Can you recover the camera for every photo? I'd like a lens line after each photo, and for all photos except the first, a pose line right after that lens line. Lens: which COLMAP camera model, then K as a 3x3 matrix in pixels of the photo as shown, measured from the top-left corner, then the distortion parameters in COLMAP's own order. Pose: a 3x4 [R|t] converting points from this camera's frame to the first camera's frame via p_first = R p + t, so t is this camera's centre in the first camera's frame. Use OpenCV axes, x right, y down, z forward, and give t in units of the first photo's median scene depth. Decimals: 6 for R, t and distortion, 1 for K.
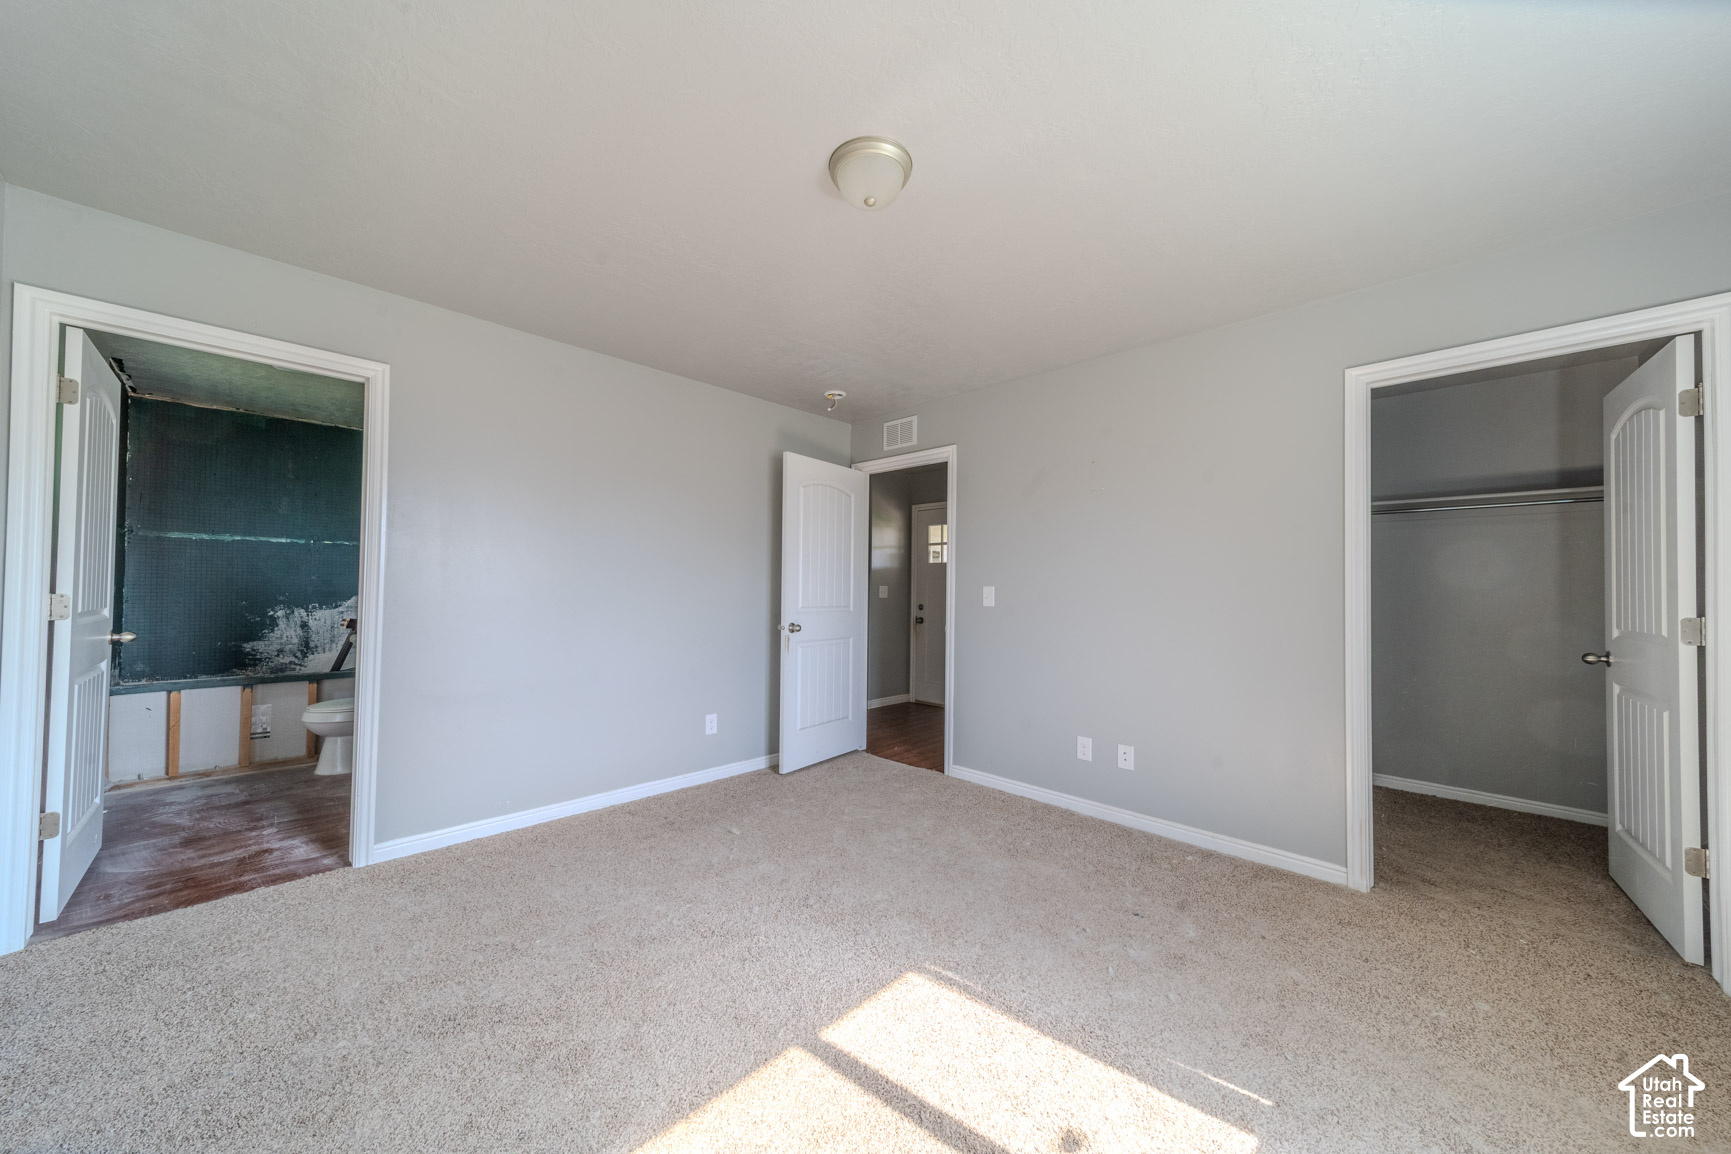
lens RADIAL K [[605.8, 0, 858.9], [0, 605.8, 577.8], [0, 0, 1]] dist [0.007369, 0.000037]
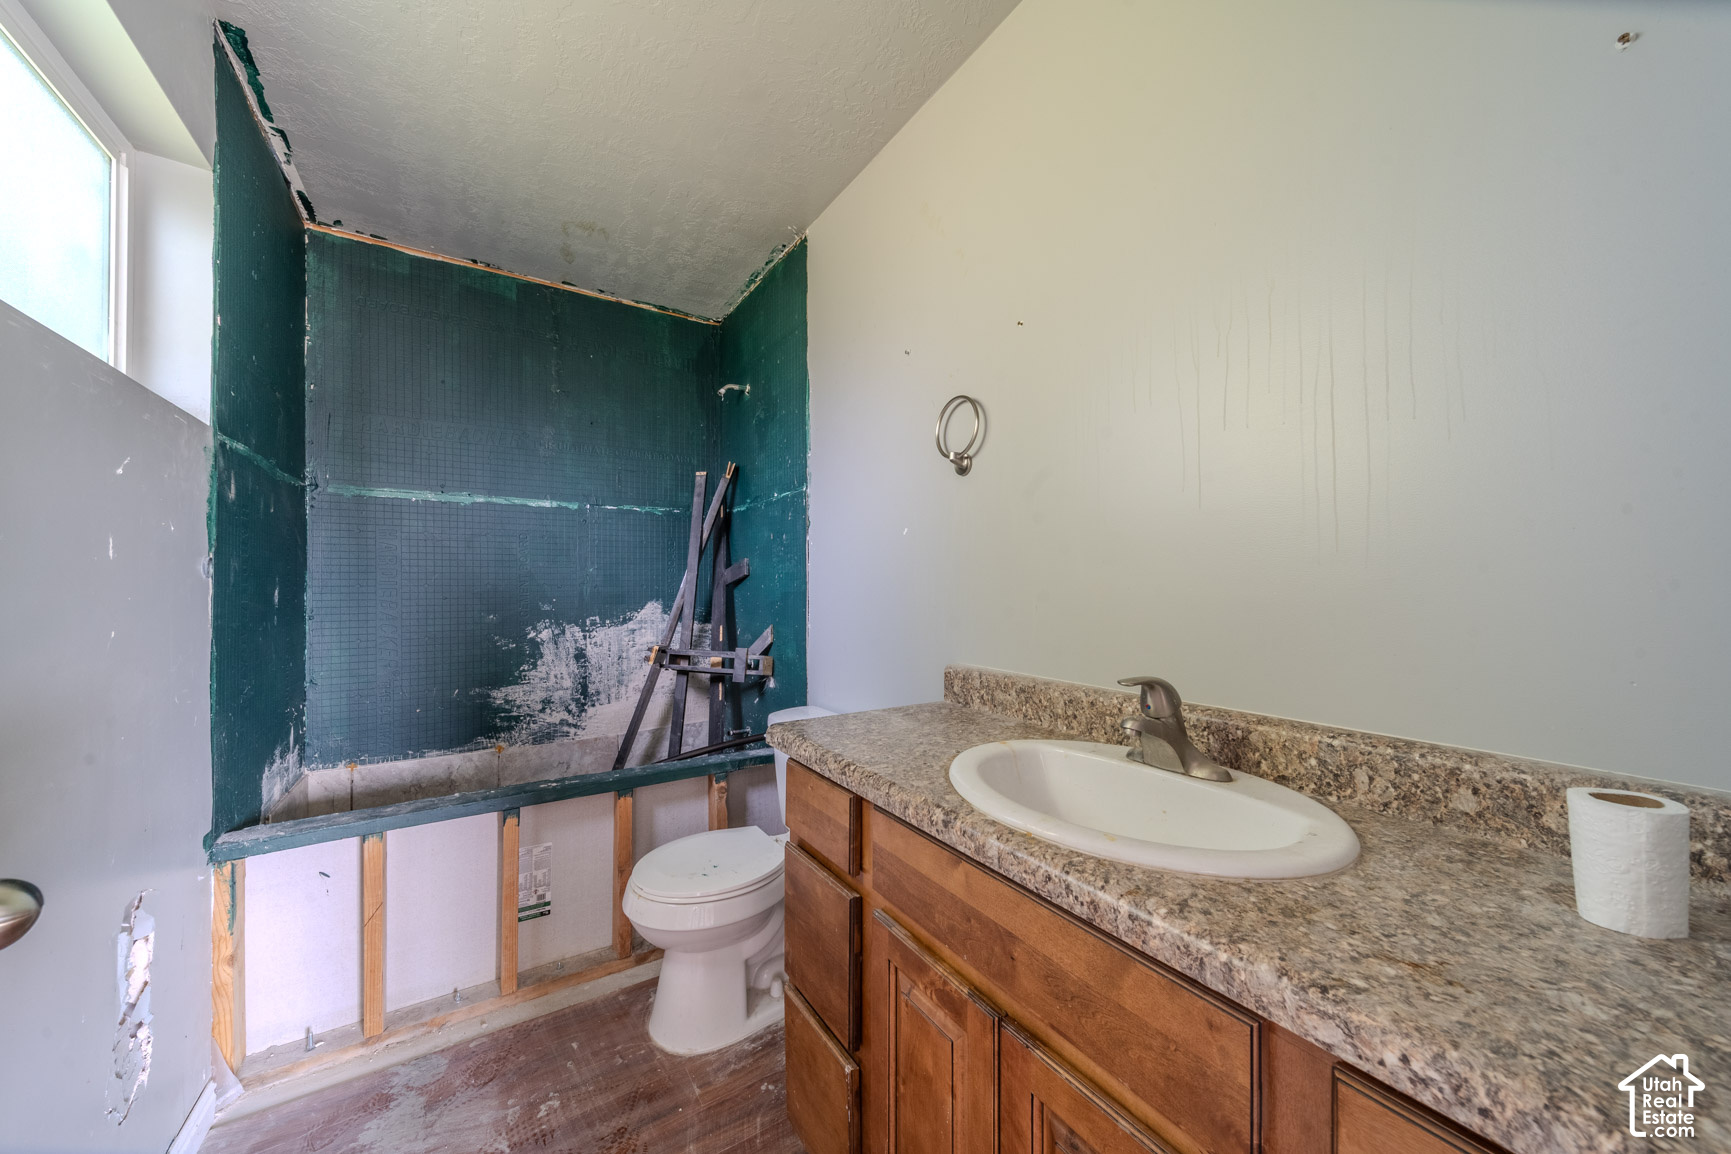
lens RADIAL K [[605.8, 0, 862.7], [0, 605.8, 577.7], [0, 0, 1]] dist [0.007369, 0.000037]
pose [[0.976202, -0.008676, -0.216688, -0.547451], [0.011849, 0.999841, 0.013348, 0.002105], [0.216538, -0.015598, 0.976150, 0.524551]]
